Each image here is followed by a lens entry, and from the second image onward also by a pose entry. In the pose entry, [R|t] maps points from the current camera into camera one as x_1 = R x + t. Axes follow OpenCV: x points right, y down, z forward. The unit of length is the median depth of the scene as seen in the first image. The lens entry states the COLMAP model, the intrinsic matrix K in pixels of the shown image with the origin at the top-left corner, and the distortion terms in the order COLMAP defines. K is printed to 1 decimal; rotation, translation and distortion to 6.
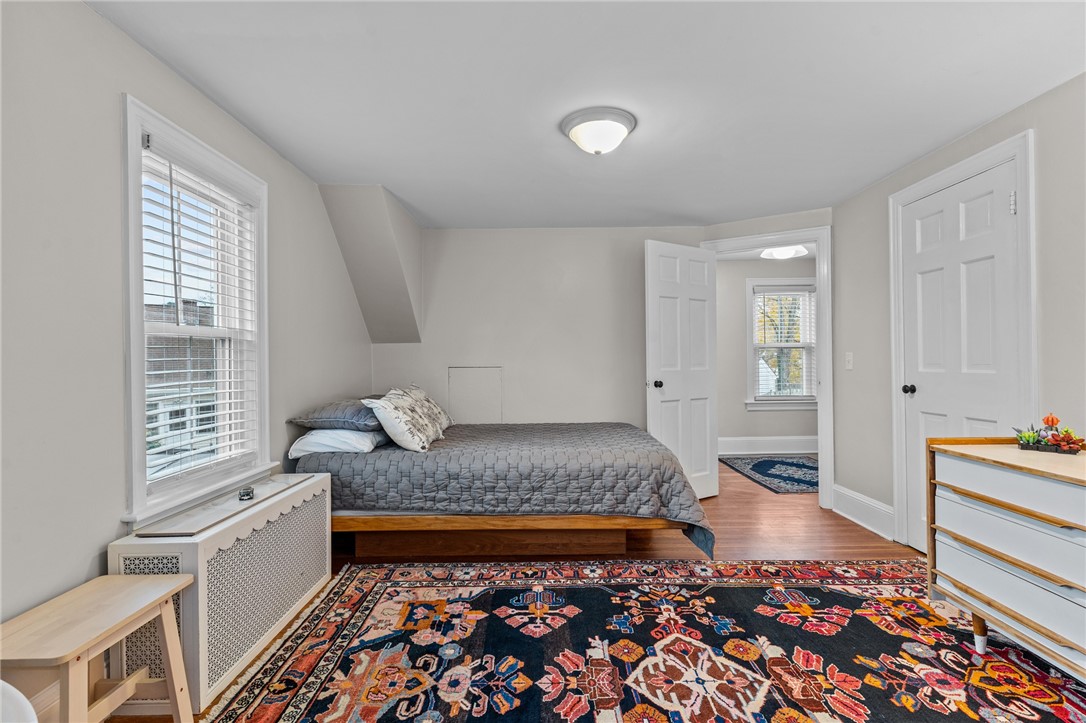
lens RADIAL K [[526.3, 0, 543.0], [0, 526.3, 361.5], [0, 0, 1]] dist [0.001964, -0.000879]
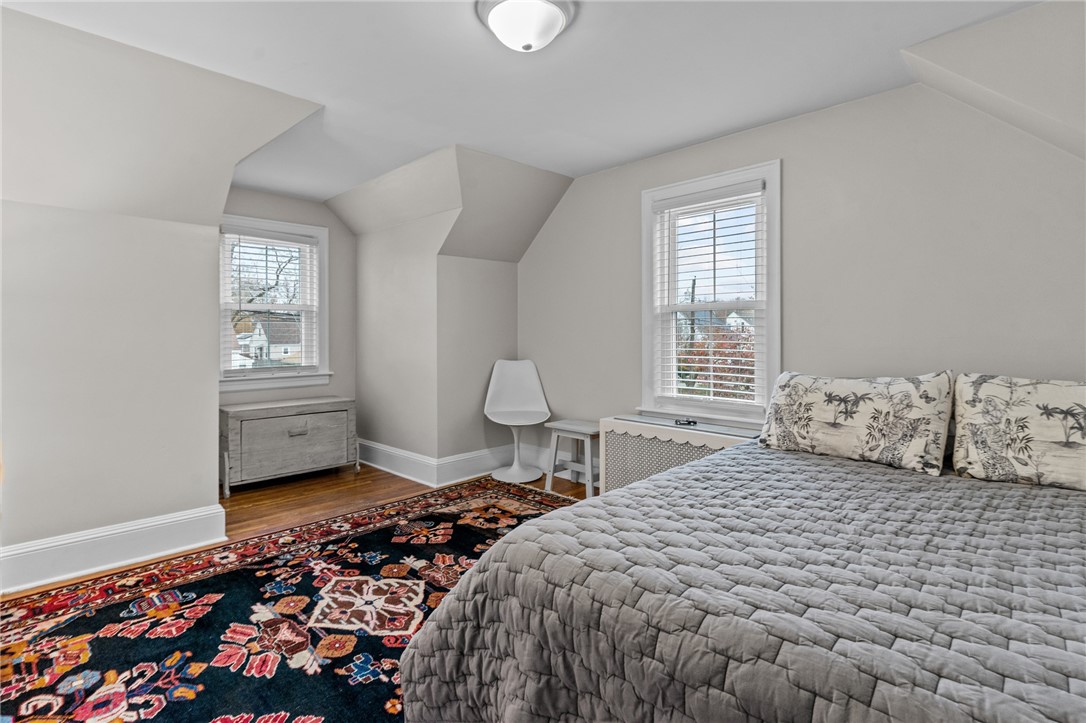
lens RADIAL K [[532.7, 0, 548.2], [0, 532.7, 356.9], [0, 0, 1]] dist [0.000851, -0.000050]
pose [[-0.706654, 0.042670, -0.706271, 0.639392], [0.009419, 0.998659, 0.050911, 0.002522], [0.707496, 0.029324, -0.706108, 1.618683]]
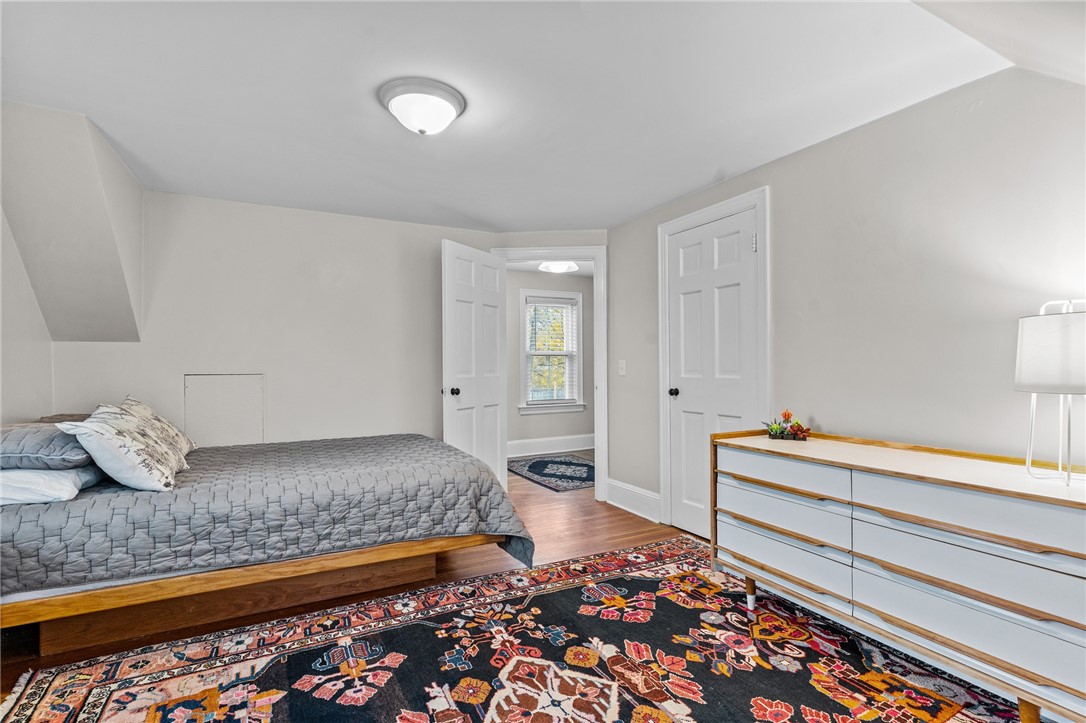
lens RADIAL K [[524.4, 0, 551.8], [0, 524.4, 366.7], [0, 0, 1]] dist [0.002106, -0.000811]
pose [[0.882824, 0.003414, 0.469691, -0.120935], [-0.002679, 0.999994, -0.002235, -0.000589], [-0.469695, 0.000715, 0.882828, 0.125605]]
